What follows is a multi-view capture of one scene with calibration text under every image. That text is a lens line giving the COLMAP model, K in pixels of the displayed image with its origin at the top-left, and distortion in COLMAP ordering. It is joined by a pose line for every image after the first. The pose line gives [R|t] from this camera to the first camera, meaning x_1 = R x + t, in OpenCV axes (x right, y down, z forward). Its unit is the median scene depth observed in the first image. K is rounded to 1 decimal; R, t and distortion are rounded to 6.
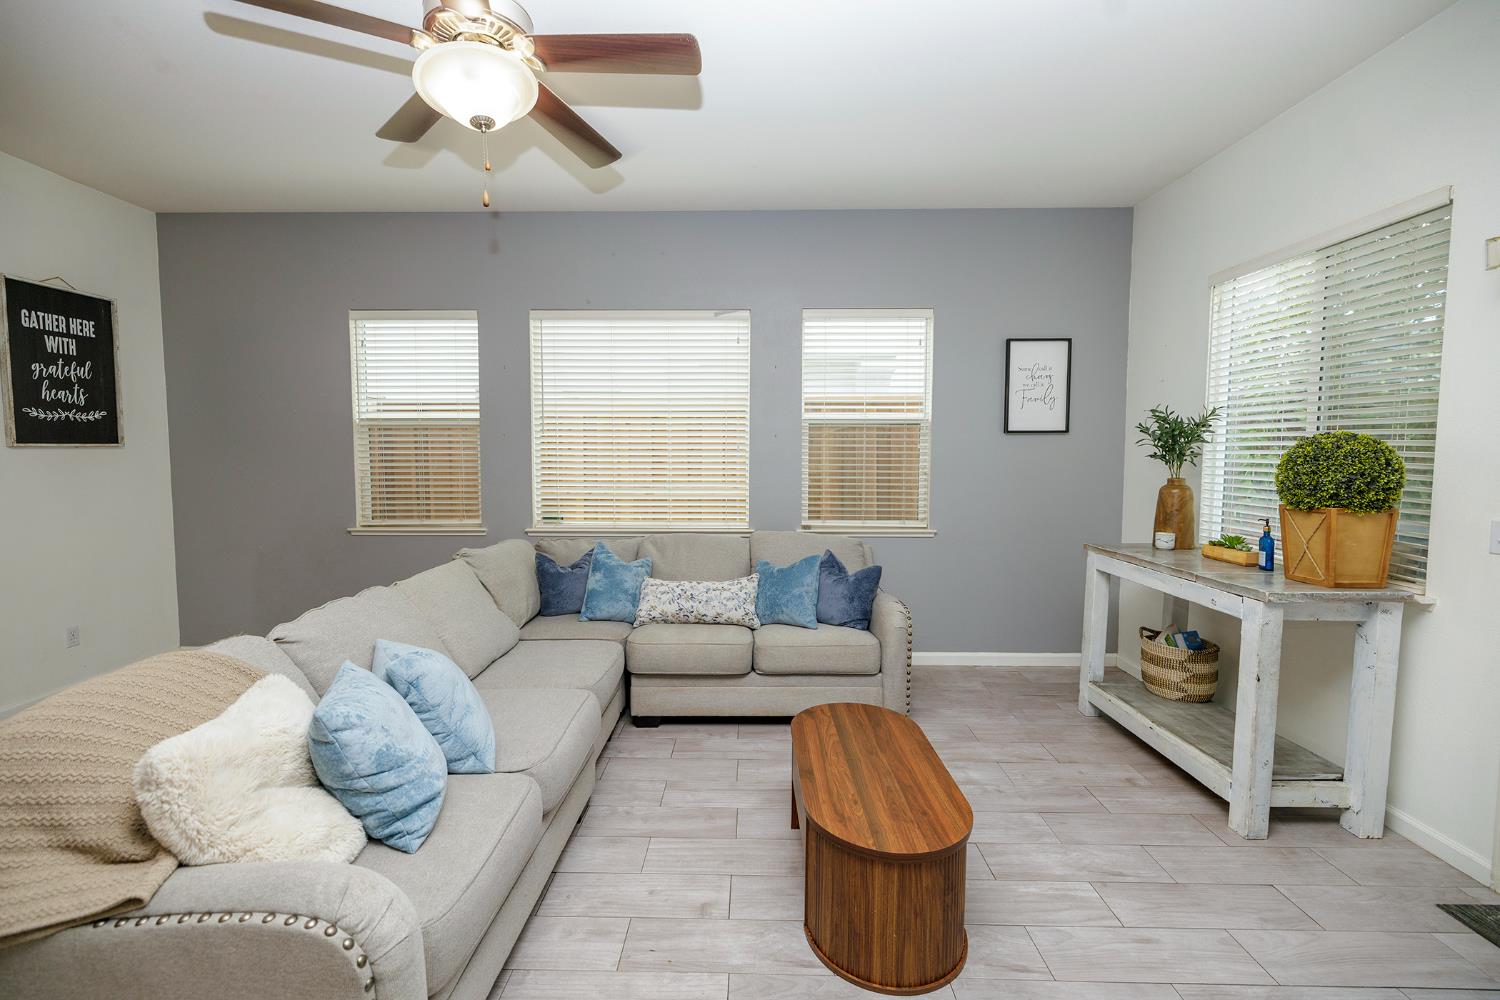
lens RADIAL K [[627.7, 0, 740.7], [0, 627.7, 491.1], [0, 0, 1]] dist [0.001643, -0.000212]
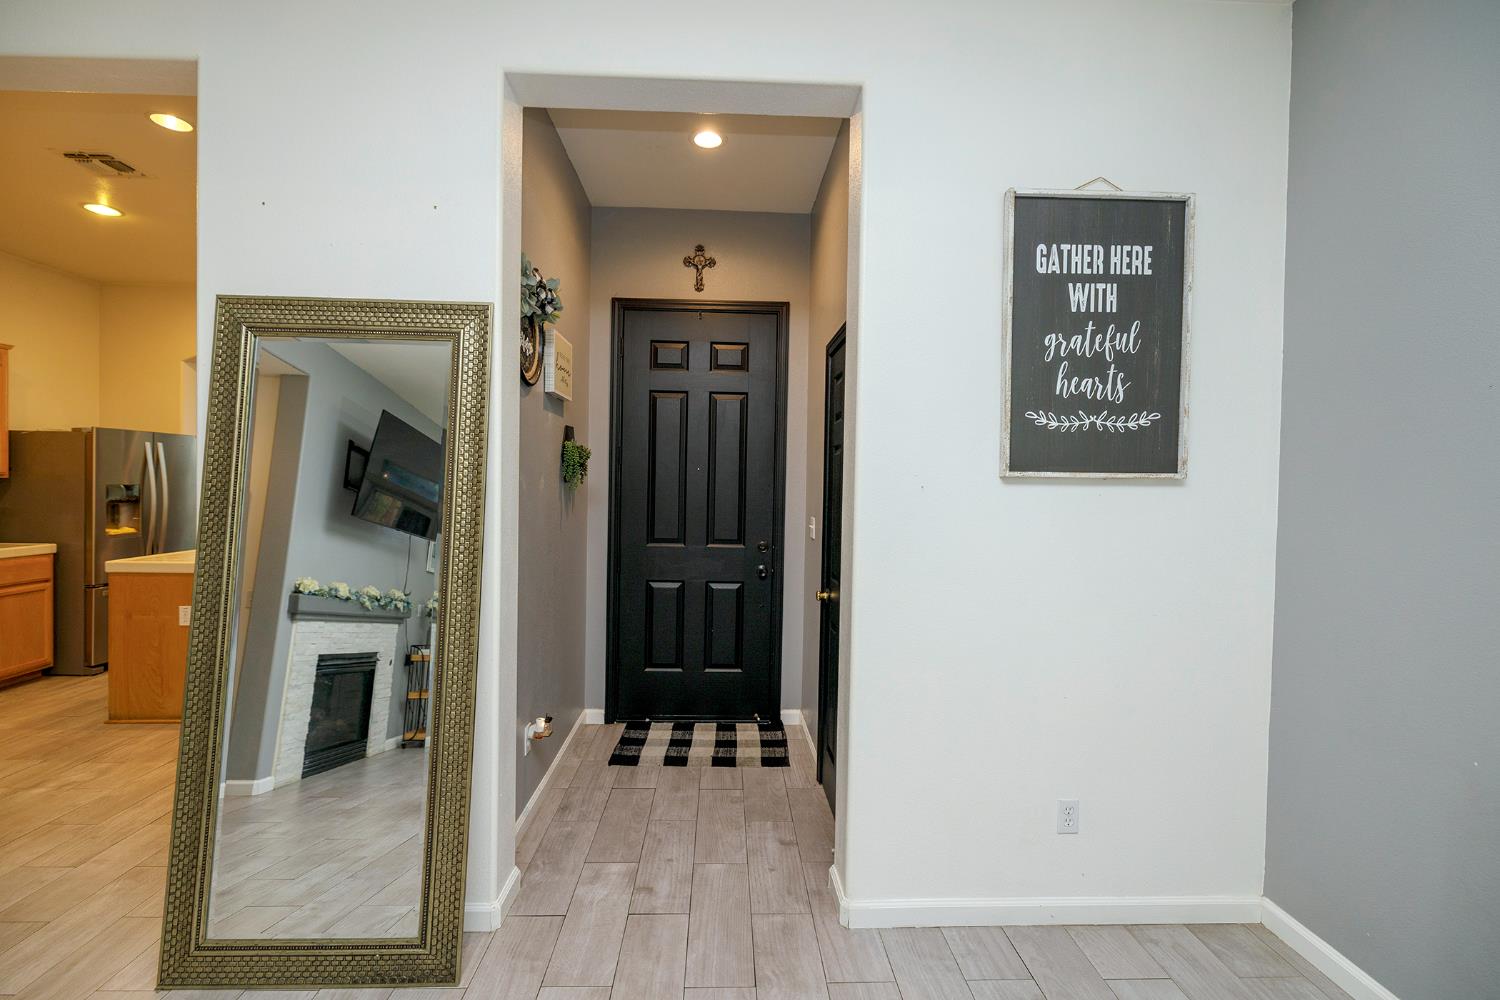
lens RADIAL K [[663.9, 0, 750.6], [0, 663.9, 494.8], [0, 0, 1]] dist [-0.005308, -0.000520]
pose [[0.056291, 0.017741, -0.998257, -0.502353], [-0.080488, 0.996669, 0.013174, -0.039694], [0.995165, 0.079606, 0.057531, 0.671543]]
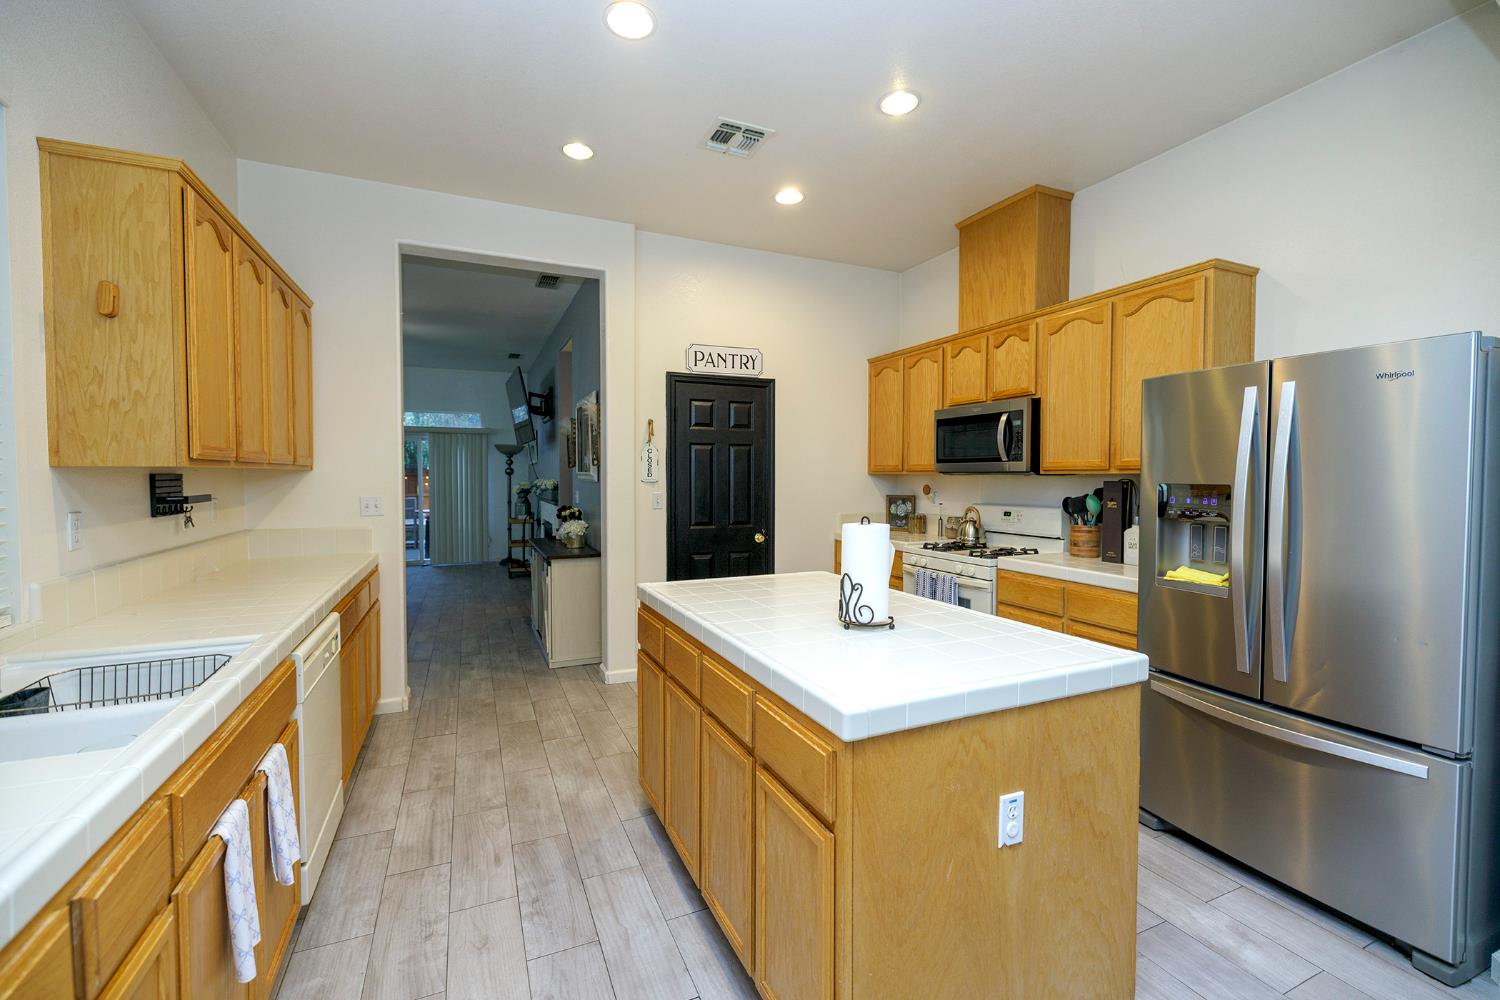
lens RADIAL K [[627.7, 0, 744.4], [0, 627.7, 496.4], [0, 0, 1]] dist [0.001643, -0.000212]
pose [[-0.420905, -0.032078, 0.906537, -2.279666], [0.056185, 0.996534, 0.061349, 0.008495], [-0.905363, 0.076756, -0.417644, 0.155272]]
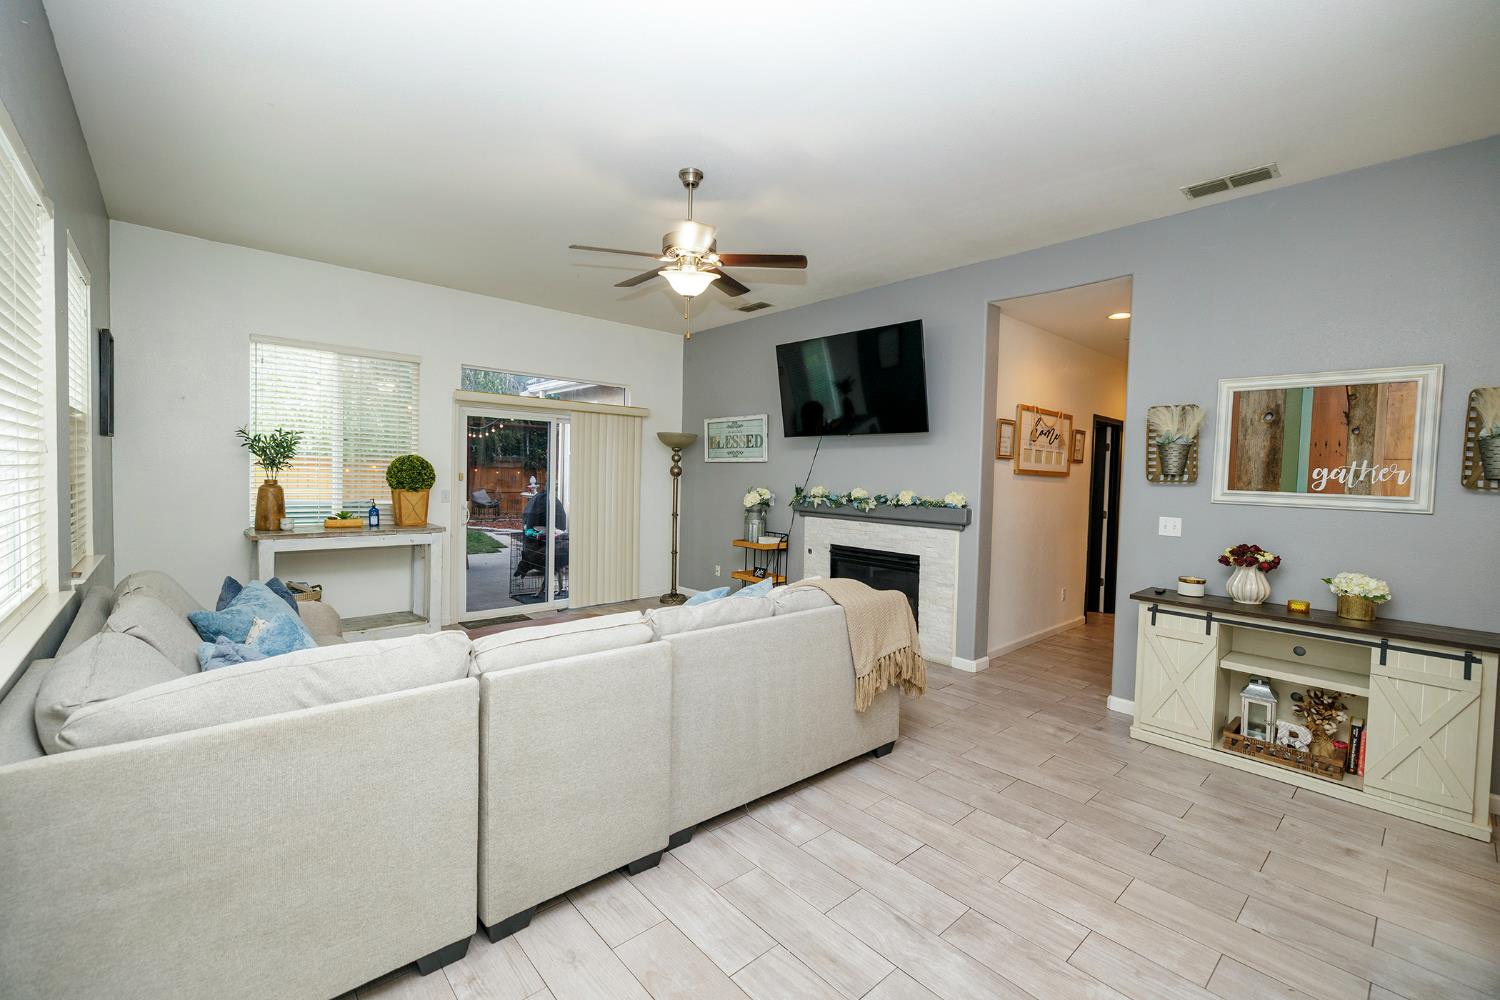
lens RADIAL K [[627.7, 0, 745.0], [0, 627.7, 488.7], [0, 0, 1]] dist [0.001643, -0.000212]
pose [[-0.673214, -0.037196, 0.738511, -0.960156], [0.024678, 0.997048, 0.072713, -0.069738], [-0.739036, 0.067176, -0.670309, 1.081890]]
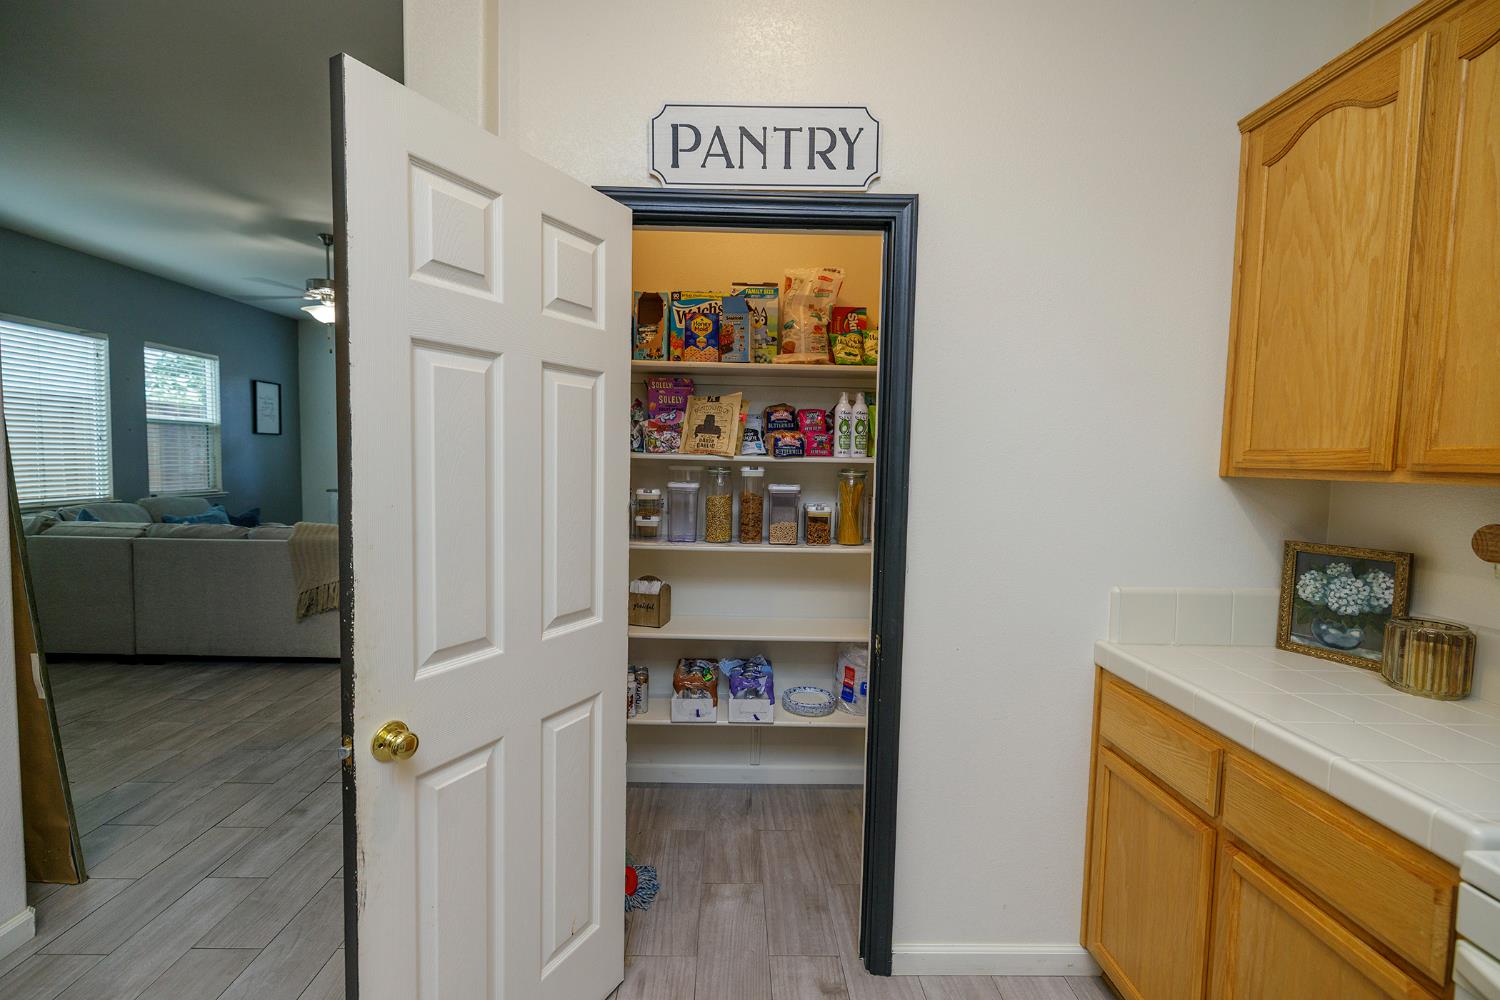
lens RADIAL K [[627.7, 0, 738.8], [0, 627.7, 494.3], [0, 0, 1]] dist [0.001643, -0.000212]
pose [[-0.037158, -0.059822, 0.997517, -1.585708], [0.043724, 0.997153, 0.061429, 0.029058], [-0.998352, 0.045898, -0.034436, -0.303641]]
